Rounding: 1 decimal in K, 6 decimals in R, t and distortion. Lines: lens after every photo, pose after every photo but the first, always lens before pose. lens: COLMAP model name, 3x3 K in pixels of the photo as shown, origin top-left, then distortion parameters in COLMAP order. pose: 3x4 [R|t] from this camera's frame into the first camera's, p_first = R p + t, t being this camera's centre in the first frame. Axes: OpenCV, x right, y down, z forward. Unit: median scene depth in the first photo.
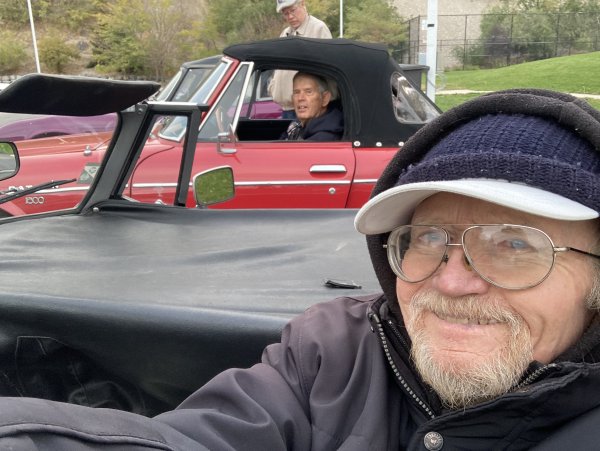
lens RADIAL K [[561.0, 0, 300.0], [0, 561.0, 225.5], [0, 0, 1]] dist [-0.020876, -0.007535]
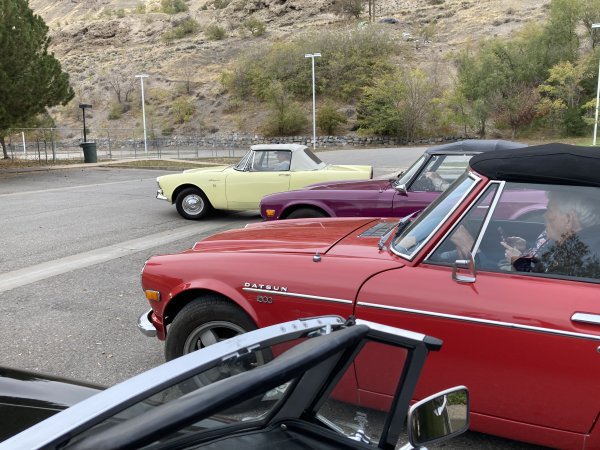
lens RADIAL K [[486.3, 0, 300.0], [0, 486.3, 225.0], [0, 0, 1]] dist [0.012276, -0.002130]
pose [[0.897160, 0.085083, -0.433434, -0.002357], [-0.118729, 0.991611, -0.051101, -0.009432], [0.425450, 0.097307, 0.899736, 0.012291]]
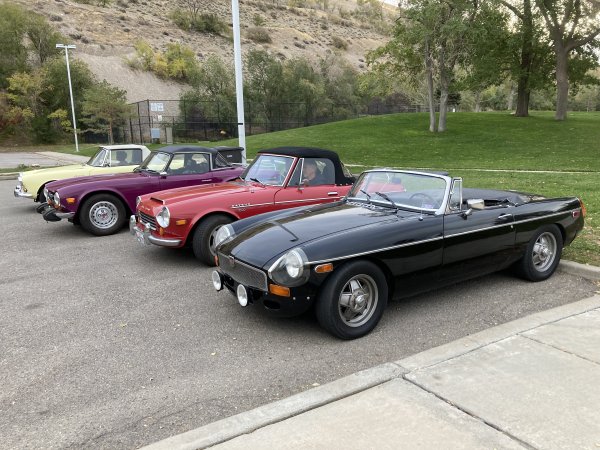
lens RADIAL K [[486.3, 0, 300.0], [0, 486.3, 225.0], [0, 0, 1]] dist [0.012276, -0.002130]
pose [[0.846688, -0.082437, 0.525665, -0.090322], [0.132802, 0.989400, -0.058743, 0.011696], [-0.515250, 0.119546, 0.848661, -0.065575]]
